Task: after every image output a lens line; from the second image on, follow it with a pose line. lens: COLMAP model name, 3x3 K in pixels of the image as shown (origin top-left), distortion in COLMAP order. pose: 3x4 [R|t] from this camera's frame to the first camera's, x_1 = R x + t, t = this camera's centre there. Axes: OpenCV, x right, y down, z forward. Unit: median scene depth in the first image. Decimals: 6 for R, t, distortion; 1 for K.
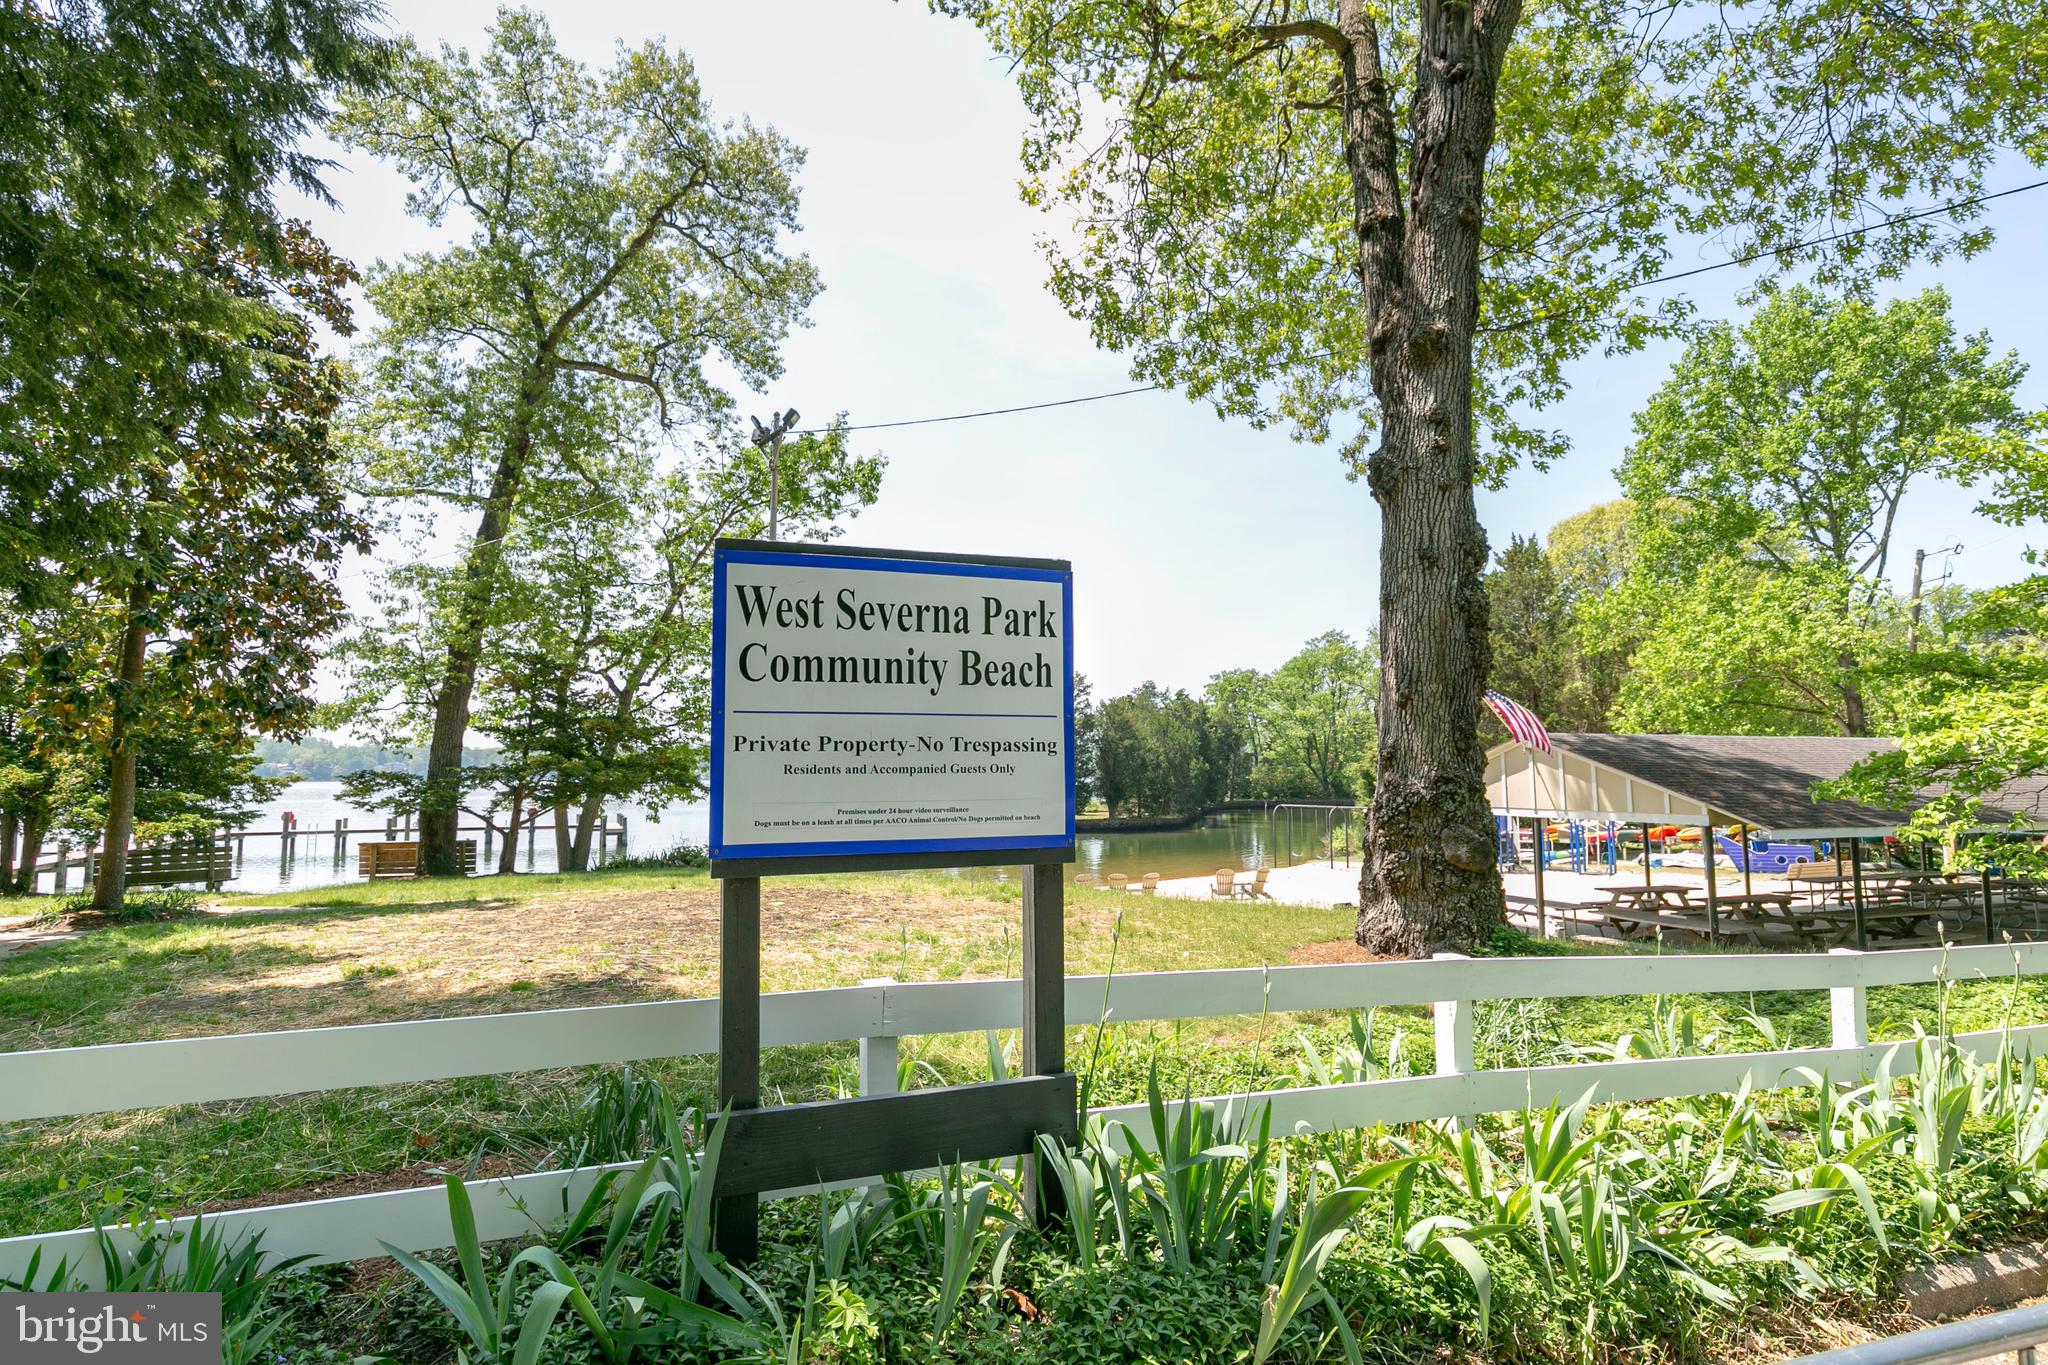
lens RADIAL K [[1121.1, 0, 1024.0], [0, 1121.1, 682.5], [0, 0, 1]] dist [0.147653, 0.000020]
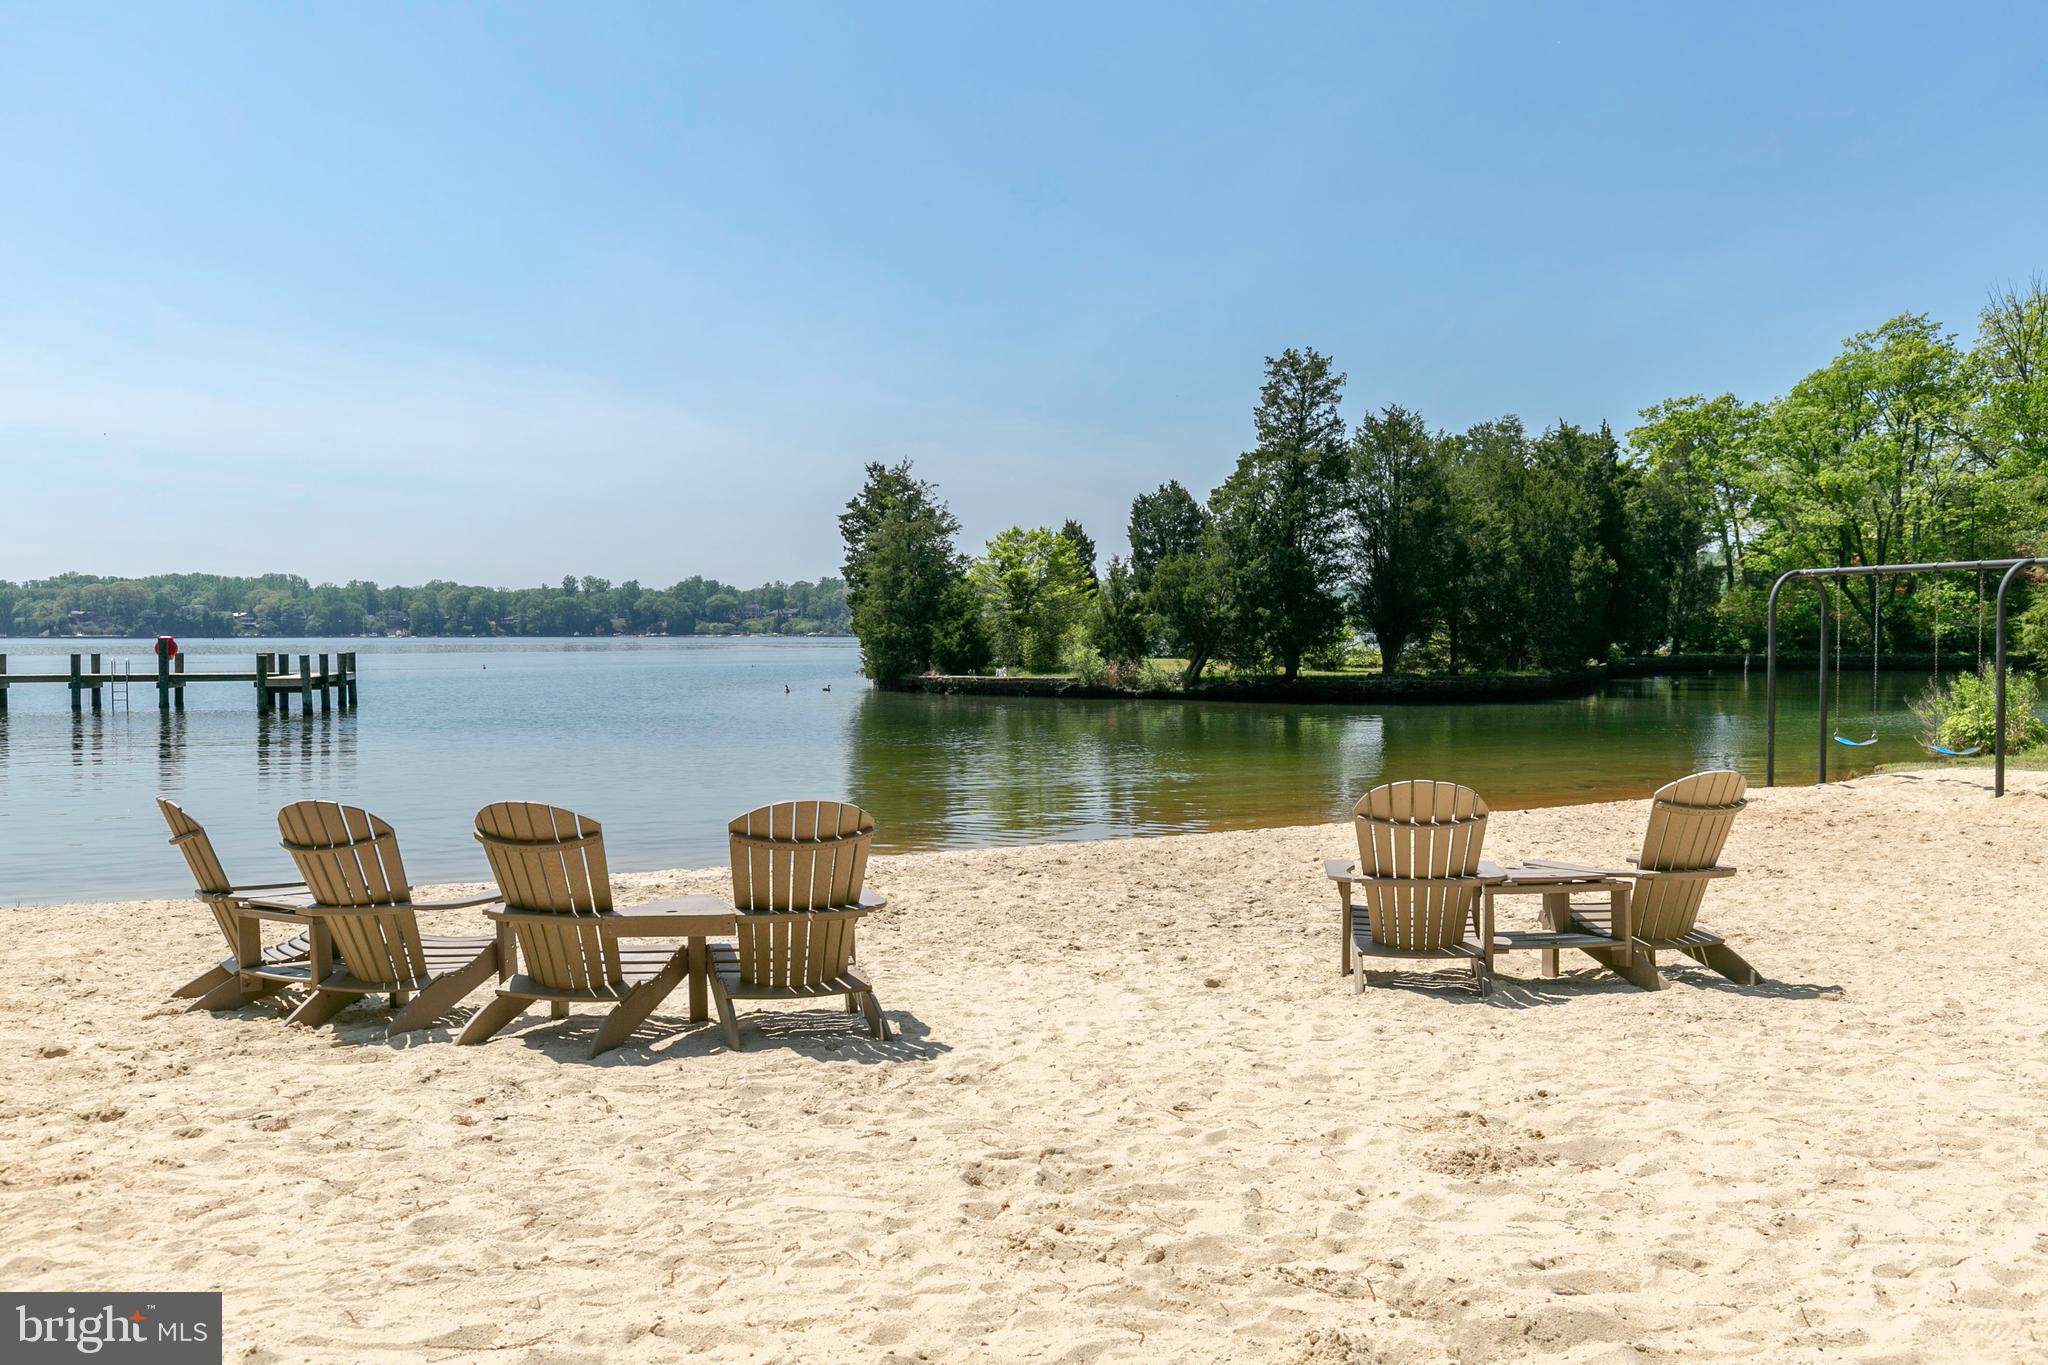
lens RADIAL K [[1582.5, 0, 1024.0], [0, 1582.5, 682.5], [0, 0, 1]] dist [0.003485, 0.000049]
pose [[0.976103, 0.015136, -0.216778, 0.052177], [0.007870, 0.994454, 0.104875, 0.039176], [0.217164, -0.104075, 0.970571, 0.239422]]
